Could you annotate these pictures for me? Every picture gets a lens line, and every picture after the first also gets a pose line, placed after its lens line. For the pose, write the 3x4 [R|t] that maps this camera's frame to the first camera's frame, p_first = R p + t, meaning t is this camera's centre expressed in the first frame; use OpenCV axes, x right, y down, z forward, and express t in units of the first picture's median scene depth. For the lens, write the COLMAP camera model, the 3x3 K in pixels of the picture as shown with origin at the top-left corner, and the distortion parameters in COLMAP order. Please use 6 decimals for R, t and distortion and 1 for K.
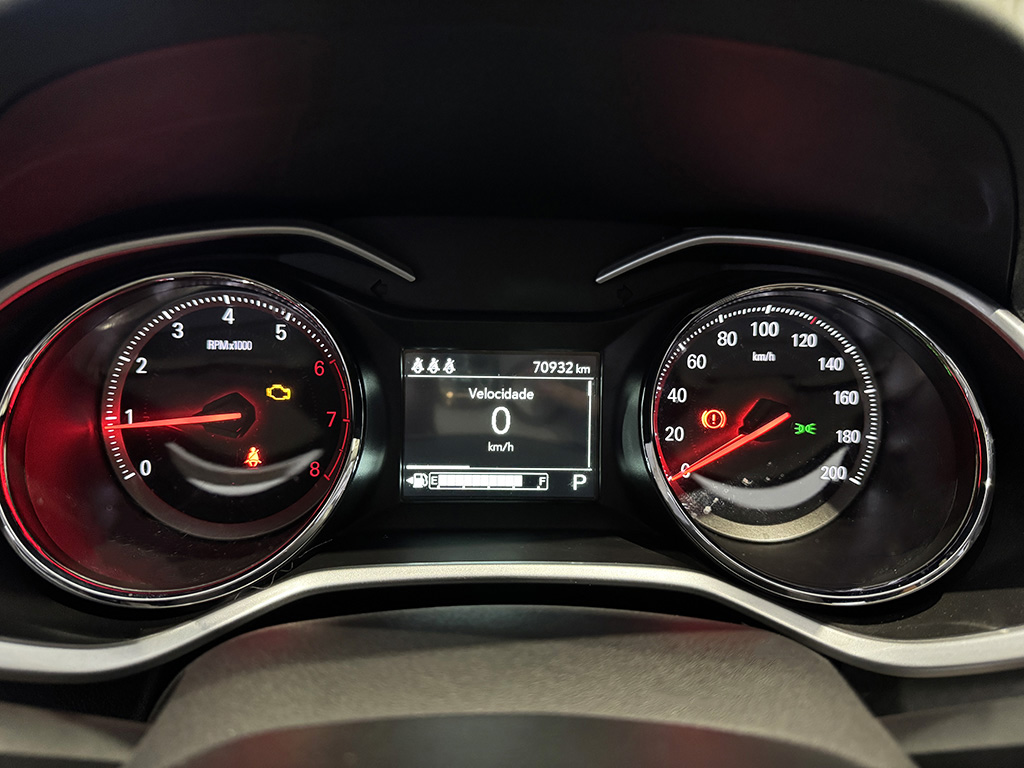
lens RADIAL K [[735.9, 0, 517.3], [0, 735.9, 382.4], [0, 0, 1]] dist [0.039761, -0.055460]
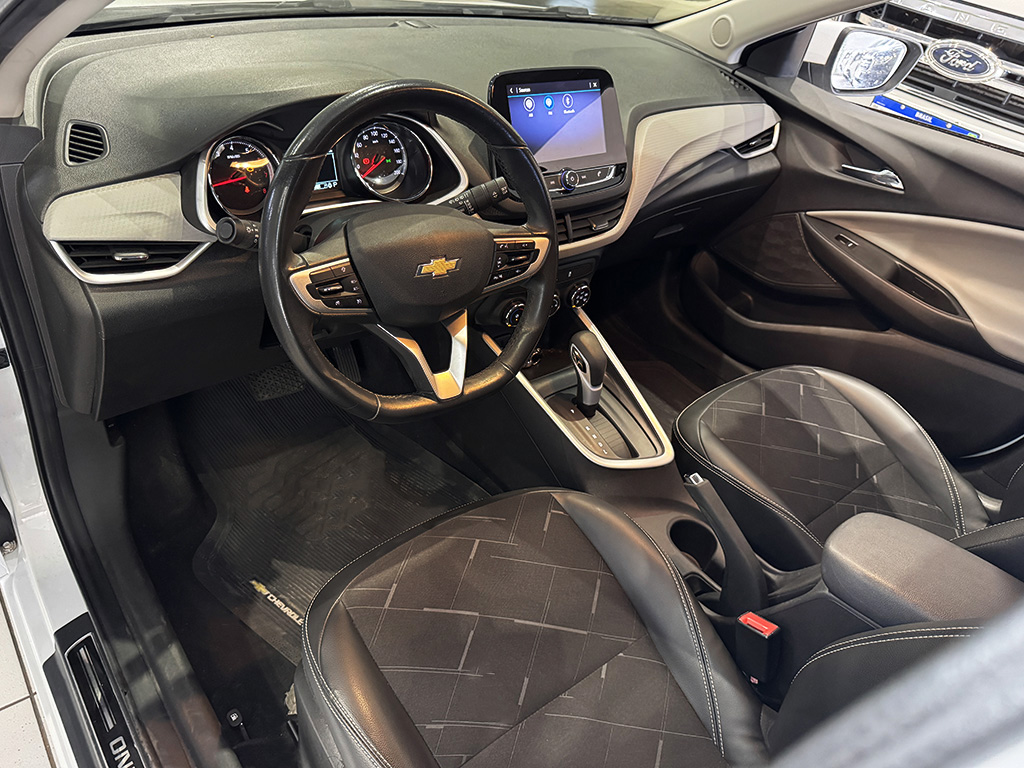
lens RADIAL K [[735.9, 0, 504.0], [0, 735.9, 396.2], [0, 0, 1]] dist [0.039761, -0.055460]
pose [[0.807976, -0.293831, 0.510723, -1.398414], [0.118694, 0.930183, 0.347379, -0.058528], [-0.577136, -0.220054, 0.786441, -2.535560]]
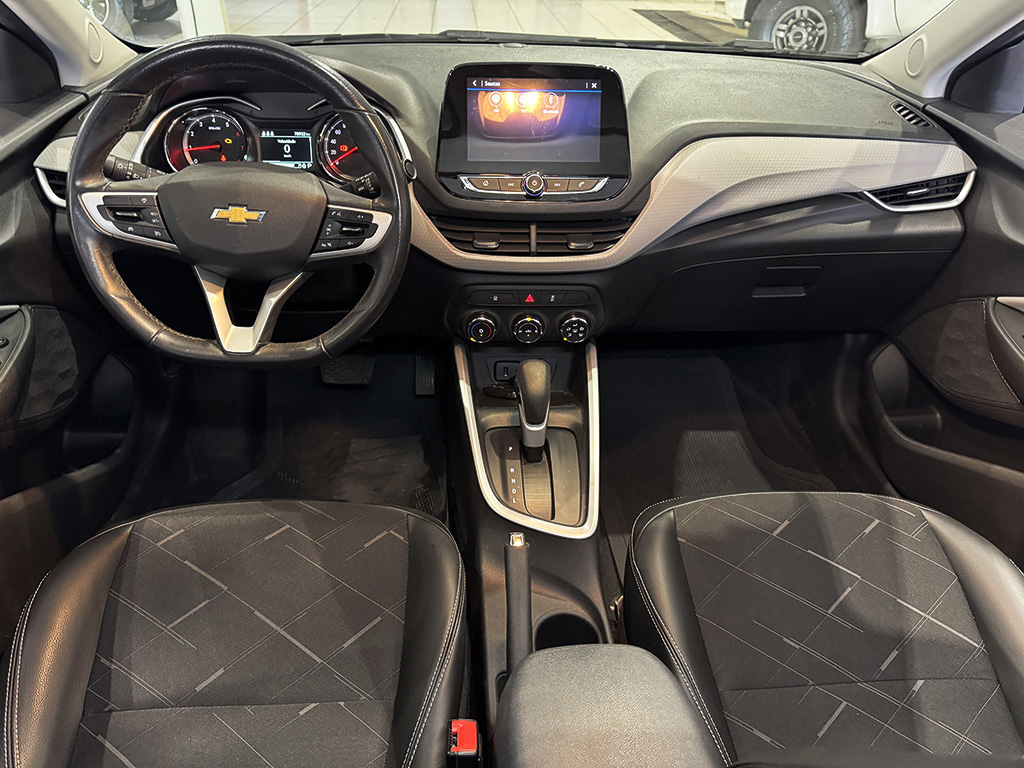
lens RADIAL K [[735.9, 0, 512.8], [0, 735.9, 397.8], [0, 0, 1]] dist [0.039761, -0.055460]
pose [[0.999851, -0.013156, 0.011179, 1.087498], [0.010913, 0.983389, 0.181181, 0.638817], [-0.013377, -0.181032, 0.983386, -3.024047]]
